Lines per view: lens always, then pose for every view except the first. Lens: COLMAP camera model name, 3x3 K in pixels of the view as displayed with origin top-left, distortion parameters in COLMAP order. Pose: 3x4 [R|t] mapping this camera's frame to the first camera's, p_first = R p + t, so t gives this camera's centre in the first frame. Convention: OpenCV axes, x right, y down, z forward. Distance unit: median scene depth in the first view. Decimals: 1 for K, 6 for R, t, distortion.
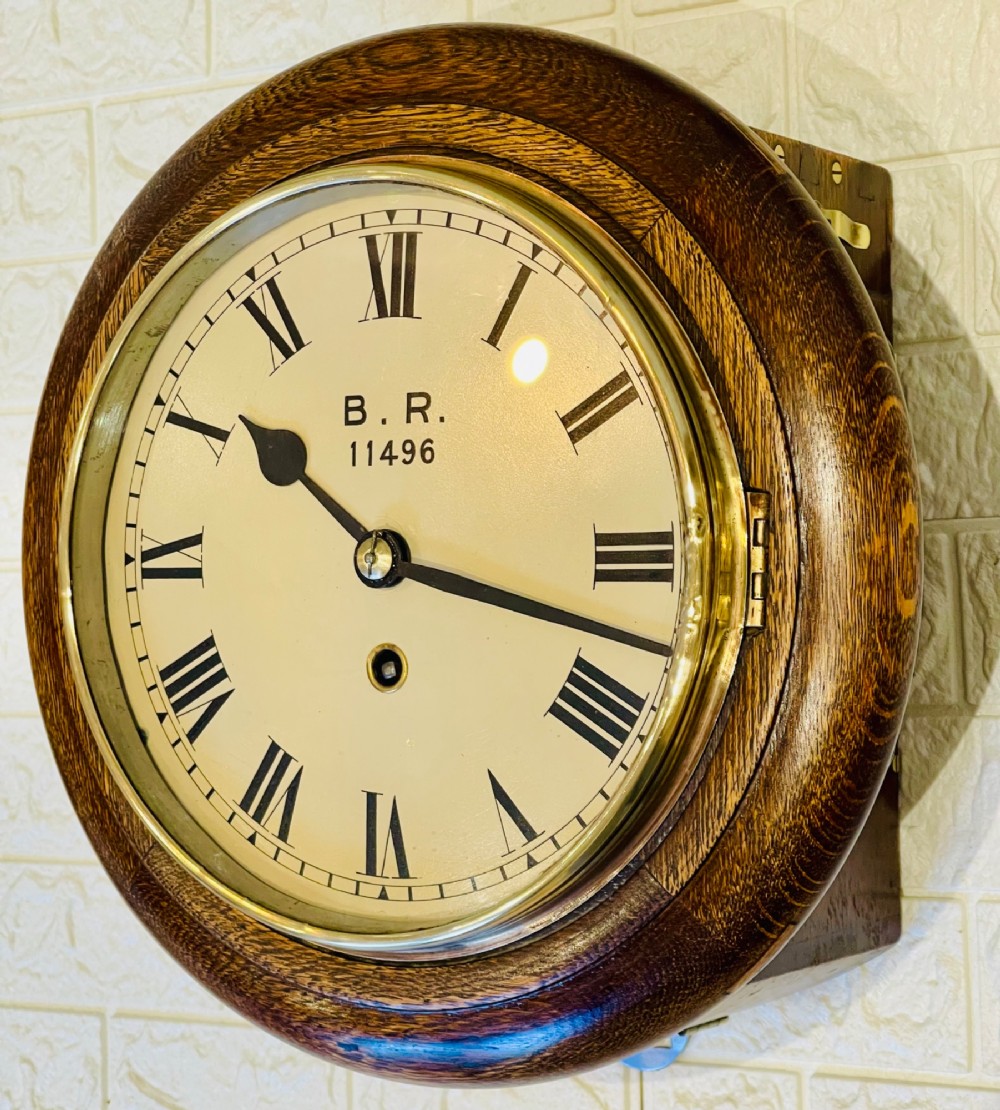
lens RADIAL K [[2517.7, 0, 492.9], [0, 2517.7, 608.5], [0, 0, 1]] dist [0.152176, 0.000000]
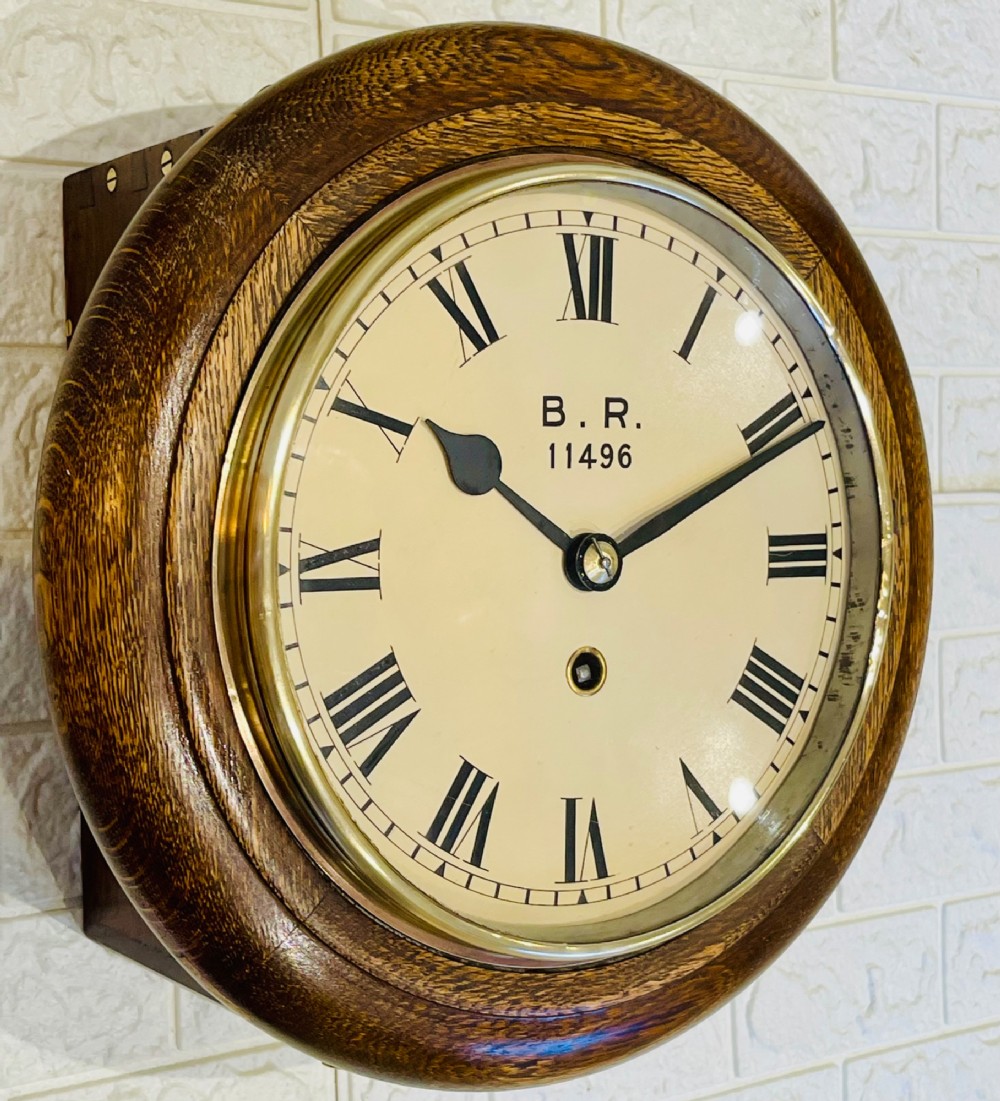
lens RADIAL K [[1986.2, 0, 538.3], [0, 1986.2, 567.9], [0, 0, 1]] dist [0.118815, 0.000000]
pose [[0.393178, -0.034643, 0.918810, -0.779058], [0.015962, 0.999397, 0.030851, -0.042472], [-0.919324, 0.002536, 0.393493, 0.715154]]
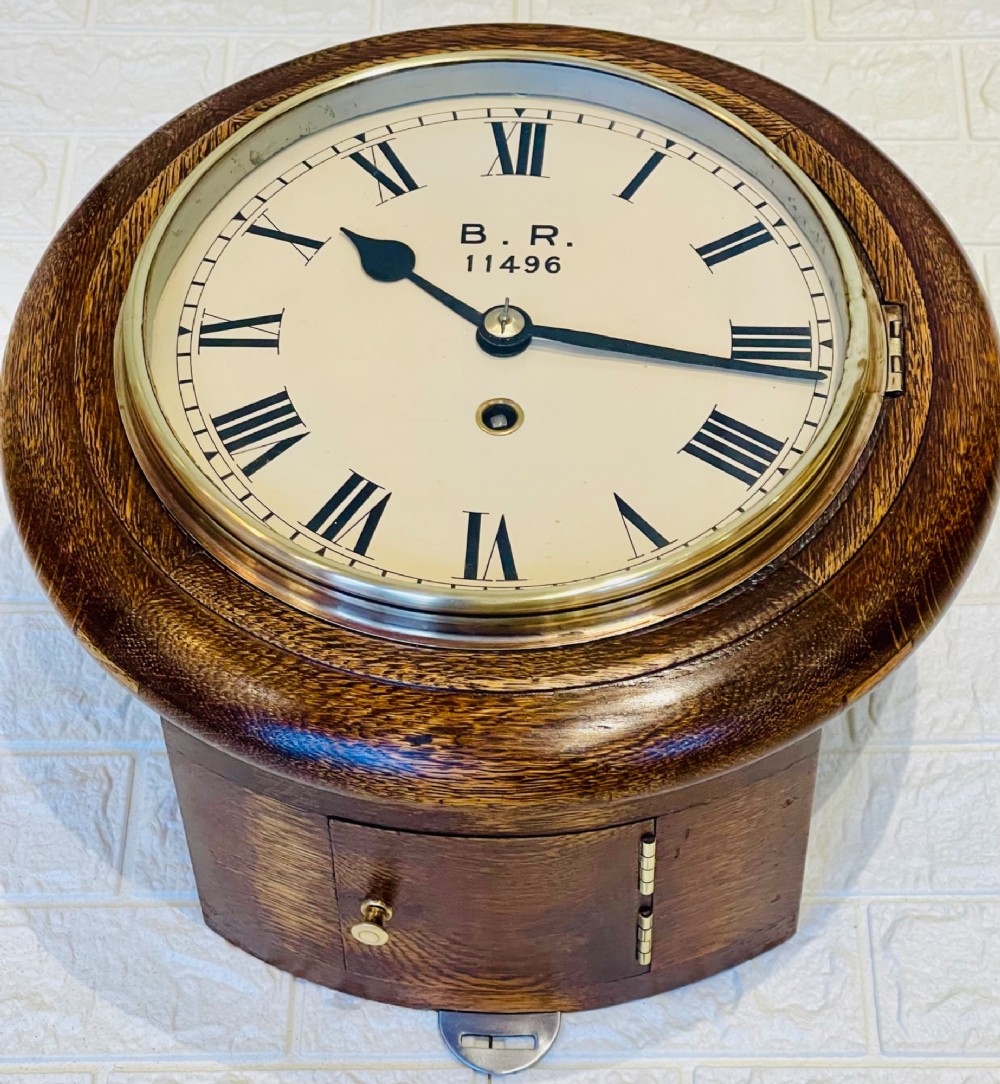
lens RADIAL K [[2748.7, 0, 566.6], [0, 2748.7, 584.6], [0, 0, 1]] dist [0.146745, 0.000000]
pose [[0.843280, 0.339783, 0.416444, -0.468180], [-0.019025, 0.793202, -0.608661, 0.768782], [-0.537138, 0.505349, 0.675356, 0.264099]]
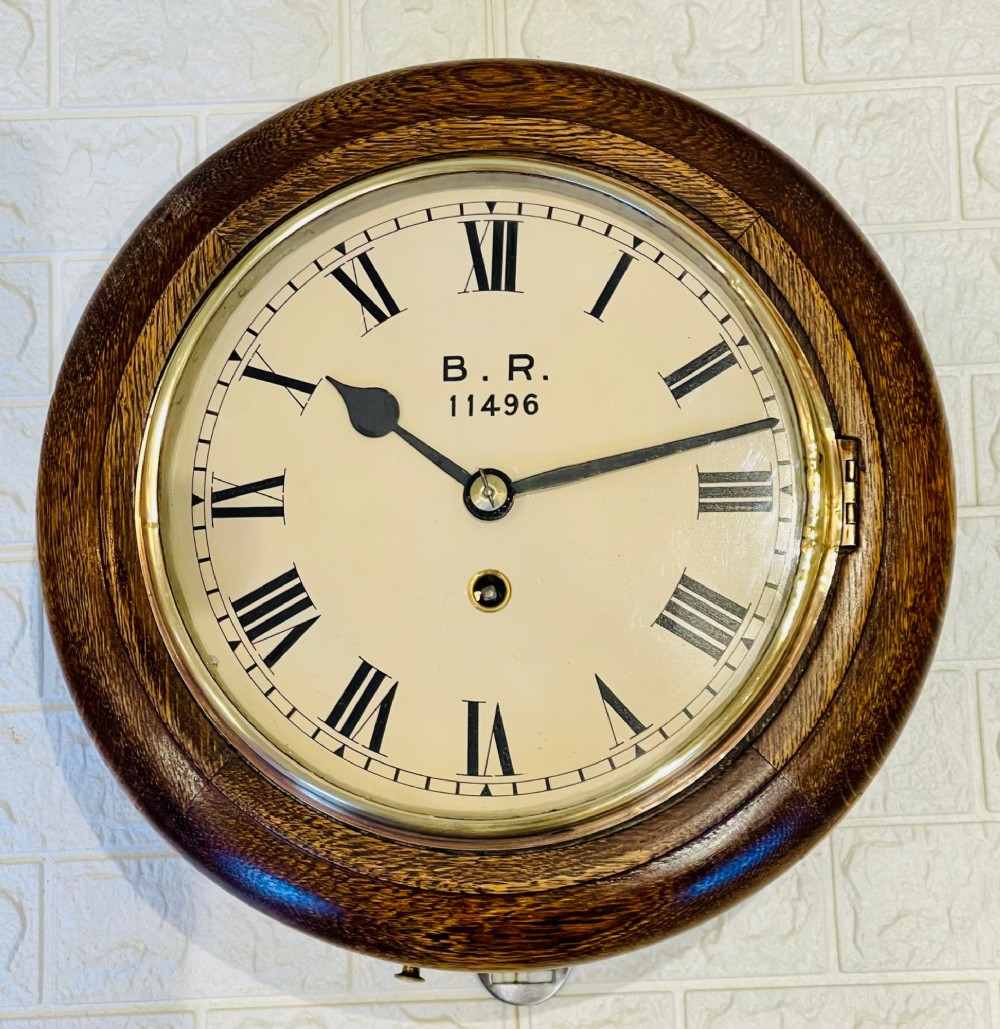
lens RADIAL K [[2584.4, 0, 527.4], [0, 2584.4, 501.6], [0, 0, 1]] dist [0.146637, 0.000000]
pose [[0.869447, 0.065558, 0.489658, -0.608207], [0.014506, 0.987341, -0.157948, 0.170366], [-0.493814, 0.144431, 0.857489, -0.016410]]
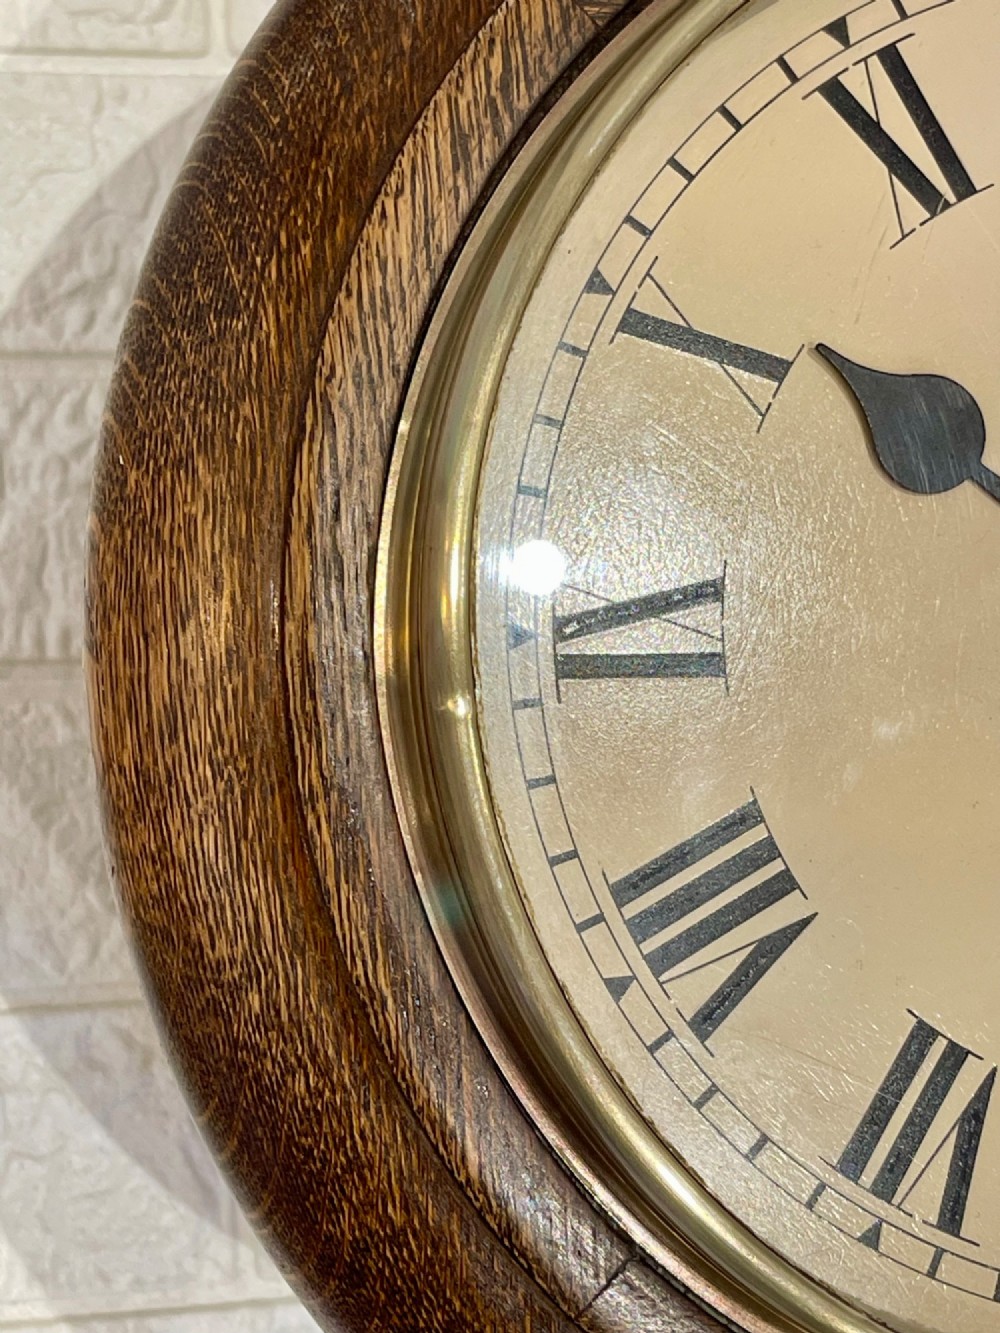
lens RADIAL K [[2519.6, 0, 507.9], [0, 2519.6, 733.6], [0, 0, 1]] dist [0.102262, 0.000000]
pose [[0.717488, 0.012658, 0.696456, -0.490097], [0.031087, 0.998257, -0.050169, 0.021441], [-0.695877, 0.057646, 0.715844, 0.743204]]
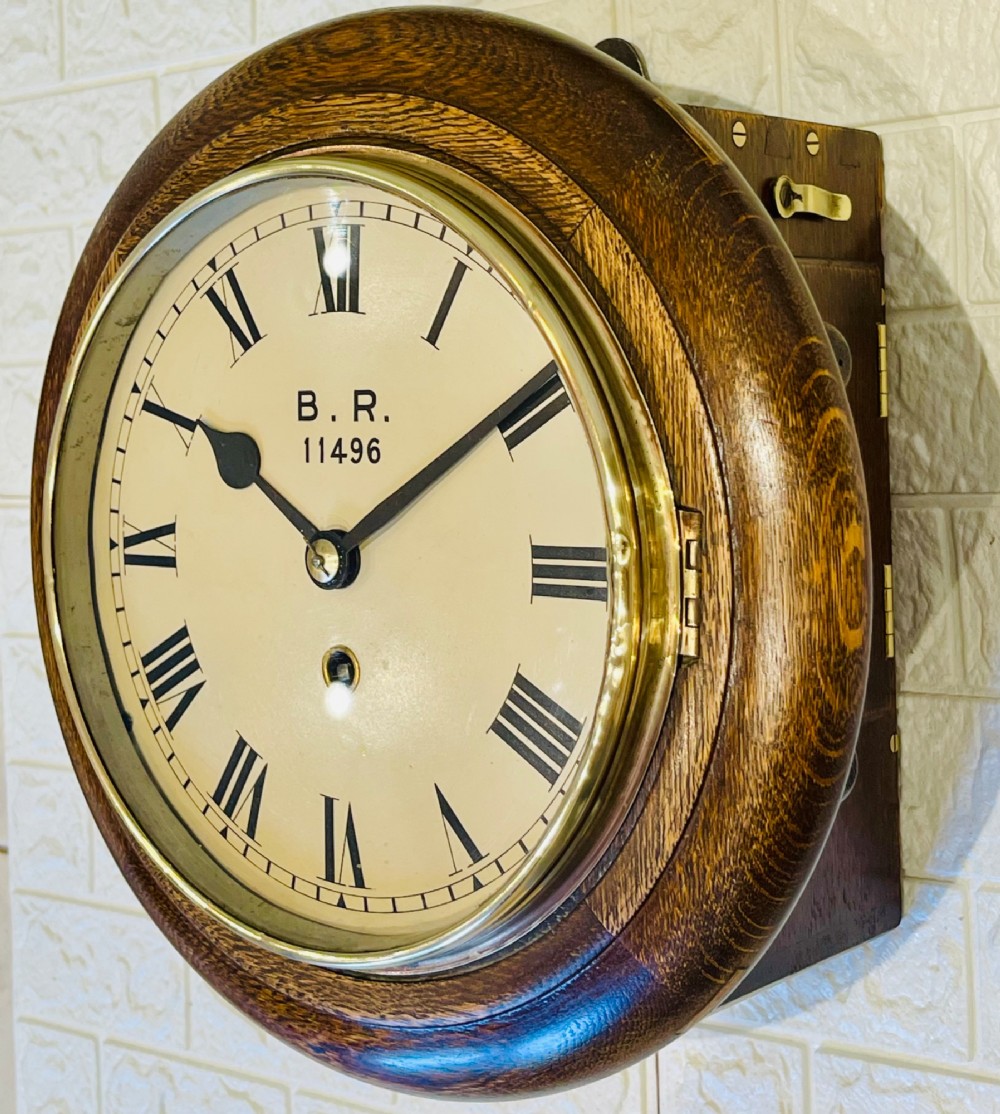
lens RADIAL K [[1985.7, 0, 519.1], [0, 1985.7, 438.6], [0, 0, 1]] dist [0.078841, 0.000000]
pose [[0.993704, -0.012757, -0.111306, 0.114433], [0.015141, 0.999673, 0.020595, -0.081863], [0.111007, -0.022150, 0.993573, 0.248094]]
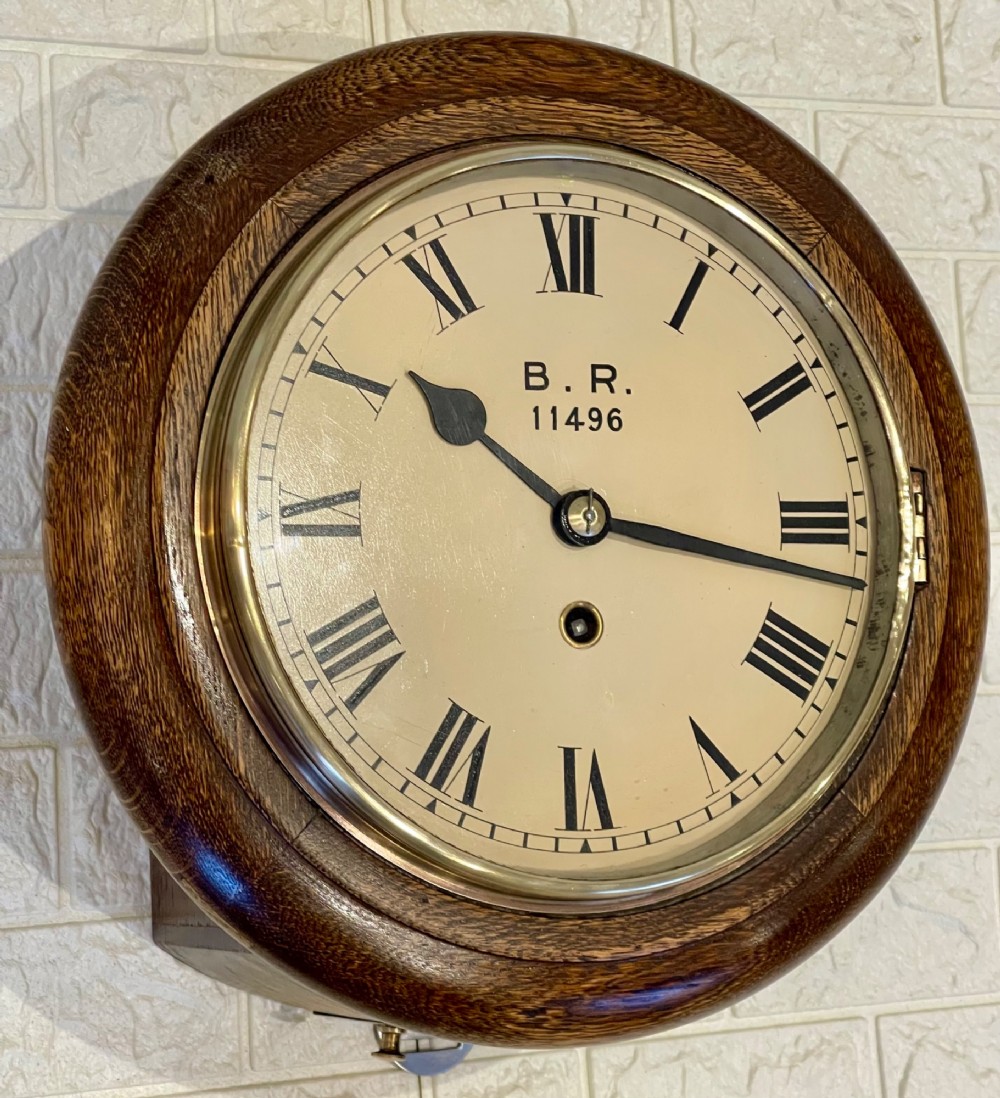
lens RADIAL K [[2547.9, 0, 534.9], [0, 2547.9, 515.9], [0, 0, 1]] dist [0.144763, 0.000000]
pose [[0.567706, 0.083020, 0.819034, -0.918416], [0.051339, 0.989395, -0.135873, 0.121334], [-0.821629, 0.119184, 0.557424, 0.434512]]
